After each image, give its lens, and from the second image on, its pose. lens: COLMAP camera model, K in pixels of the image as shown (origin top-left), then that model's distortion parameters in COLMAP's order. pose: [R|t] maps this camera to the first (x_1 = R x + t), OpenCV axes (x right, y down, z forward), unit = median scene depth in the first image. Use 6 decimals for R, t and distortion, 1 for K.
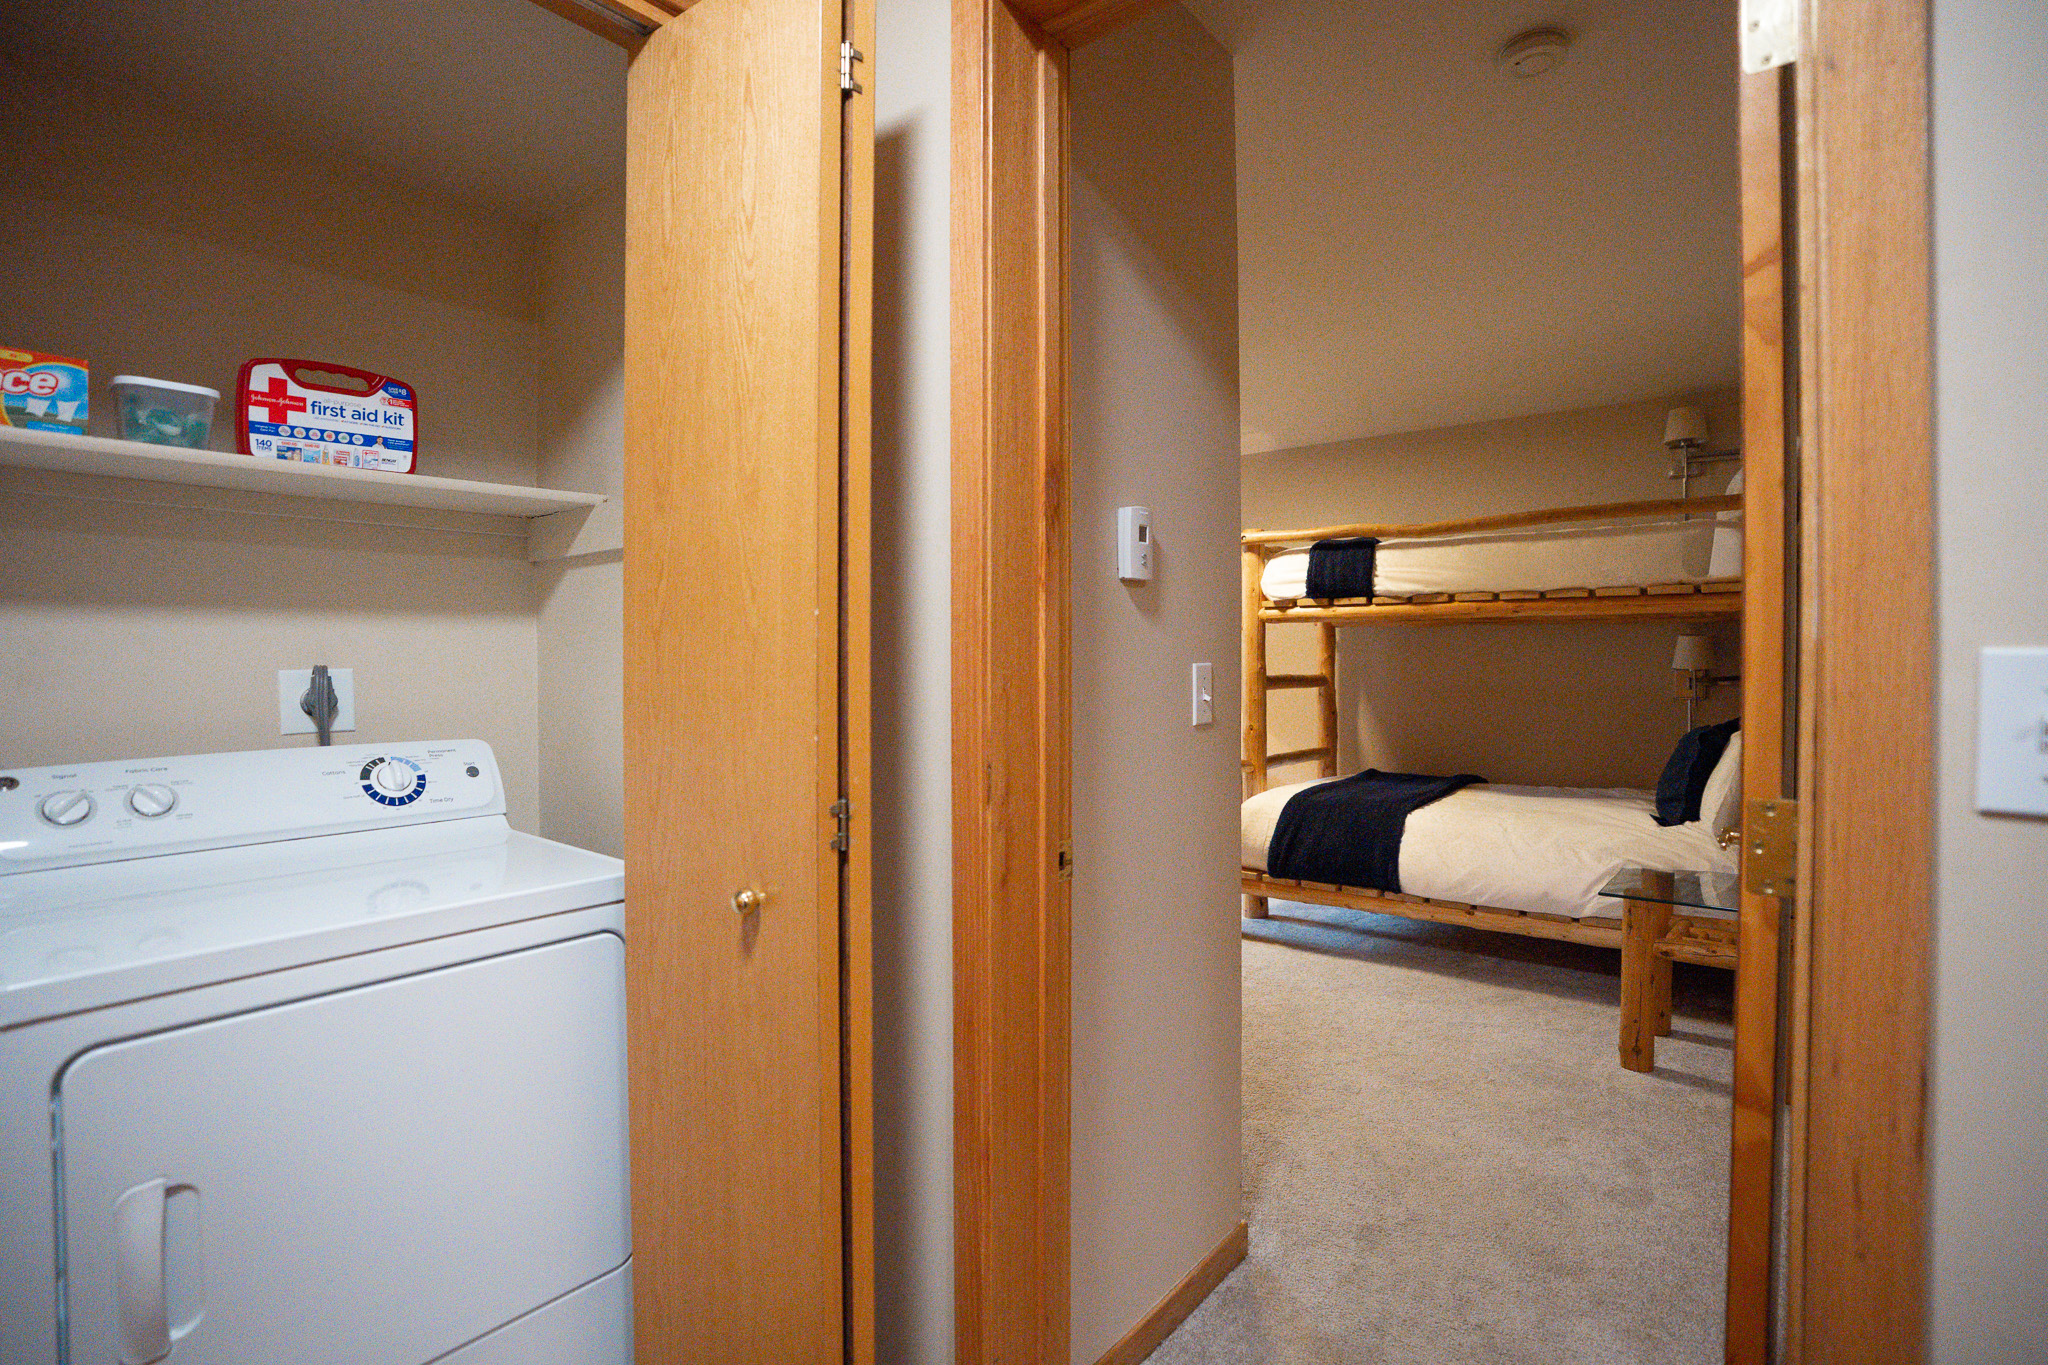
lens RADIAL K [[953.6, 0, 1014.3], [0, 953.6, 666.2], [0, 0, 1]] dist [-0.066221, 0.021752]
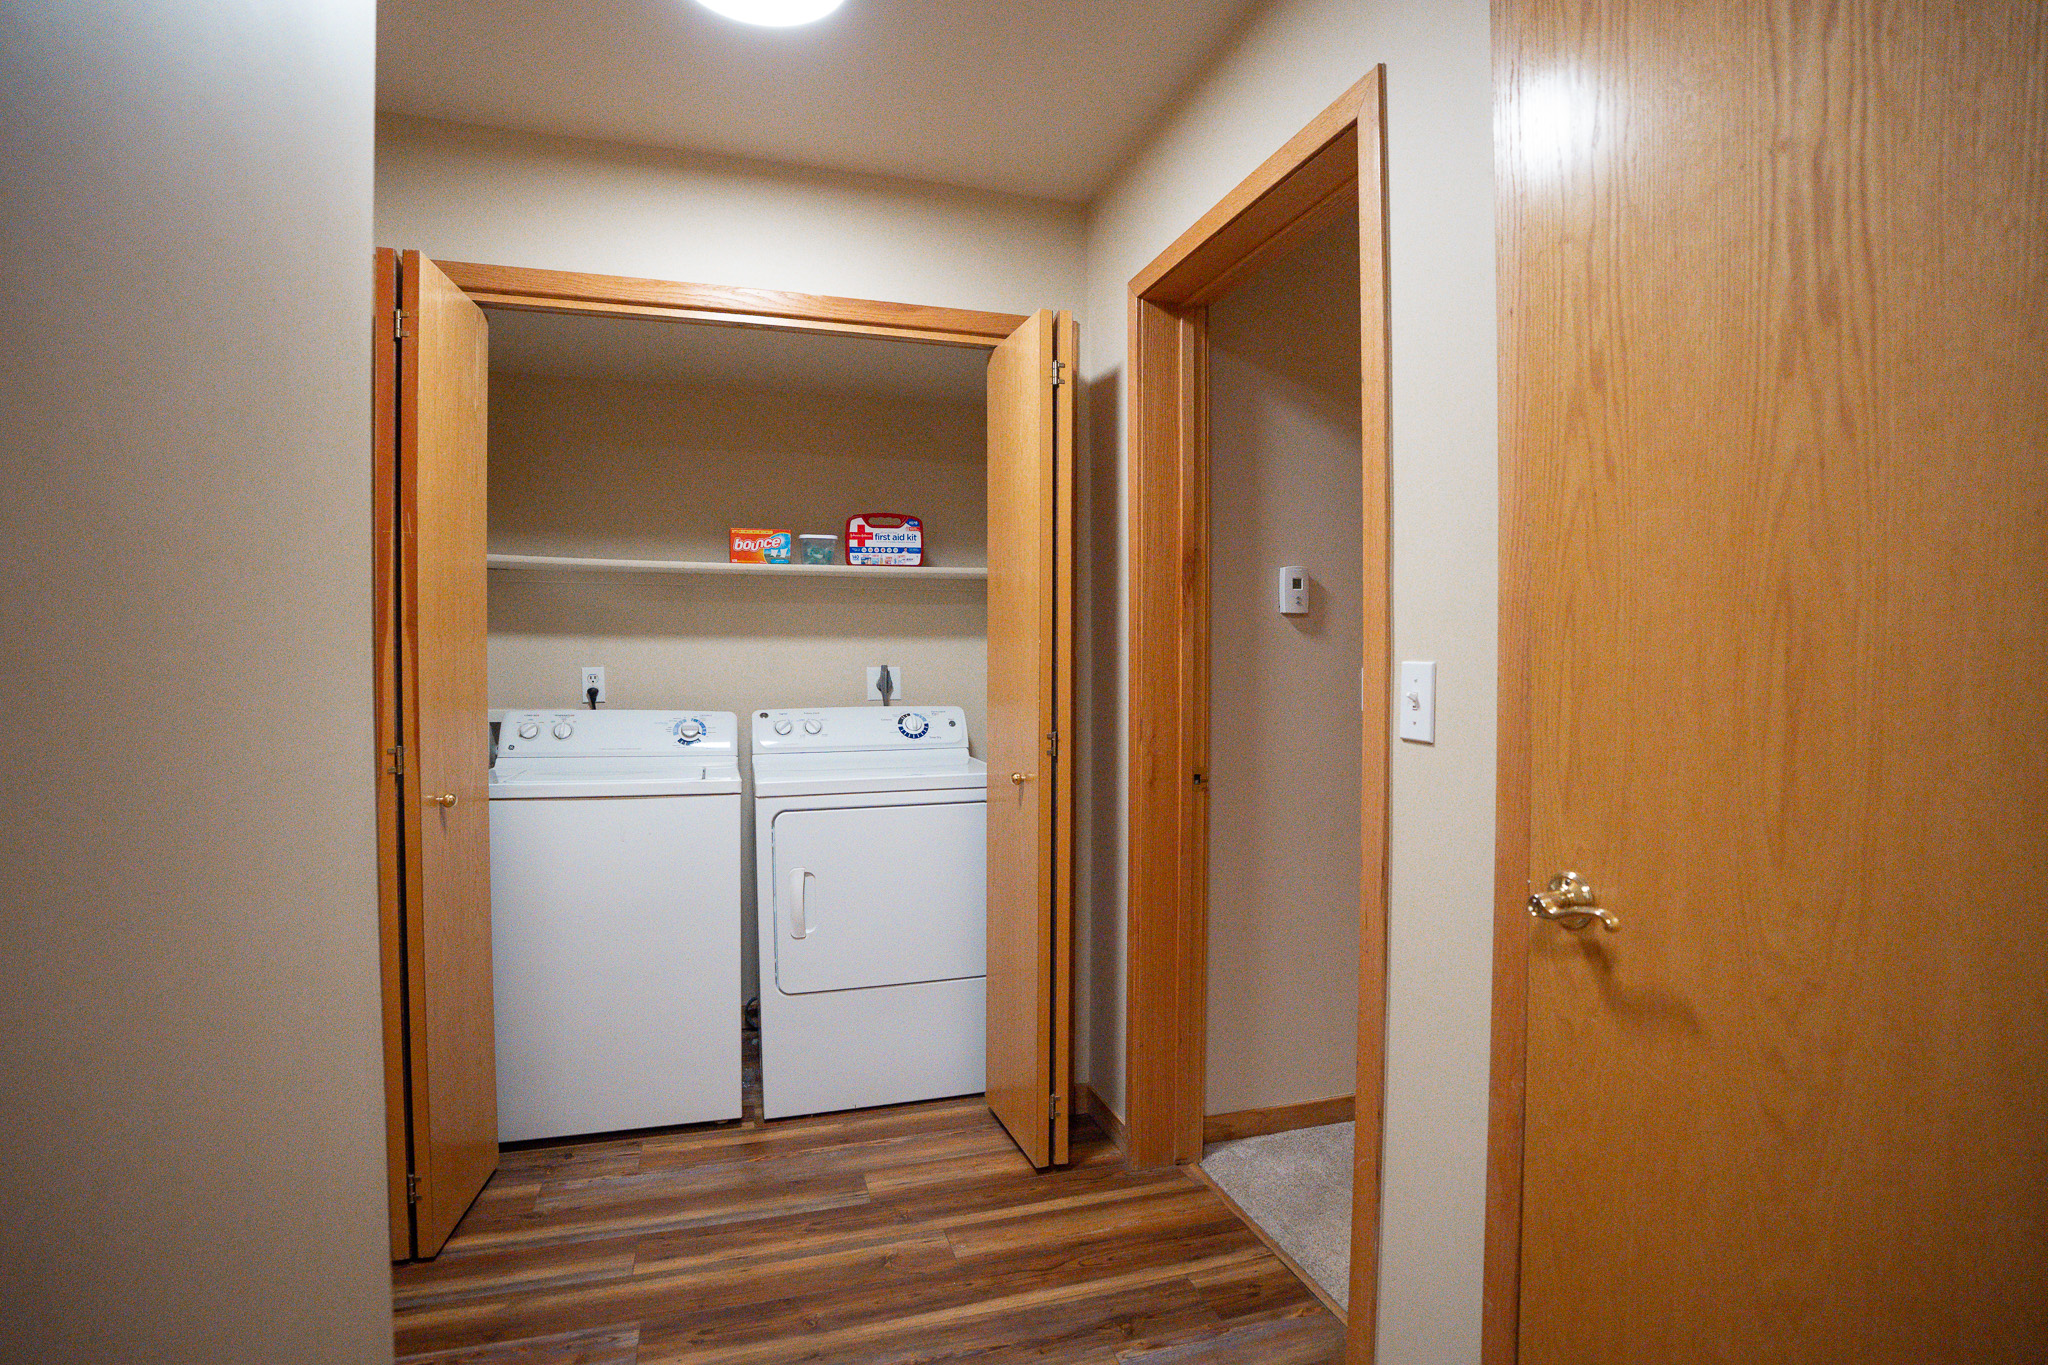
lens RADIAL K [[953.6, 0, 1039.7], [0, 953.6, 690.5], [0, 0, 1]] dist [-0.066221, 0.021752]
pose [[0.842539, 0.021479, -0.538207, 0.672592], [-0.009806, 0.999651, 0.024543, 0.000269], [0.538546, -0.015401, 0.842455, -0.568276]]
